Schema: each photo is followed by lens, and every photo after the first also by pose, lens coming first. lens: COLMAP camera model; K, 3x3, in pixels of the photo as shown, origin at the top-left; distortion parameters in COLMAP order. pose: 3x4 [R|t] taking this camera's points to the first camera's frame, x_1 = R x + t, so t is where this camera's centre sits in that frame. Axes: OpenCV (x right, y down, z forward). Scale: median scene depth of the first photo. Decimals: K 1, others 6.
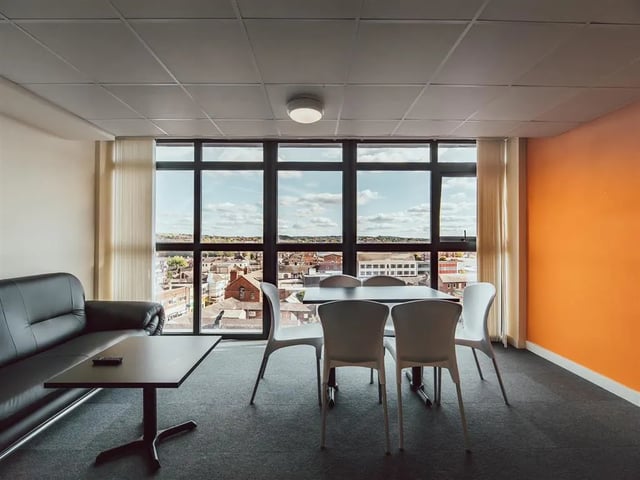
lens RADIAL K [[284.1, 0, 319.5], [0, 284.1, 240.8], [0, 0, 1]] dist [0.000053, -0.000278]
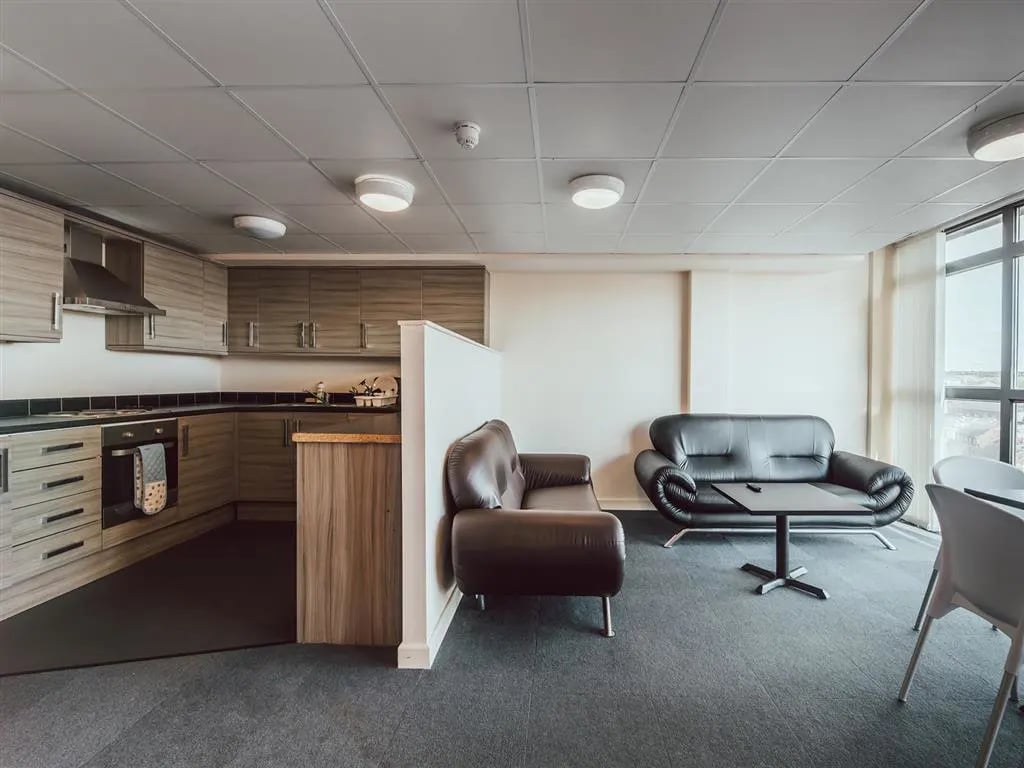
lens RADIAL K [[454.5, 0, 521.9], [0, 454.5, 382.0], [0, 0, 1]] dist [0.000053, -0.000278]
pose [[-0.050816, 0.003458, -0.998702, 0.535009], [-0.006160, 0.999974, 0.003776, -0.001994], [0.998689, 0.006344, -0.050794, 0.076343]]
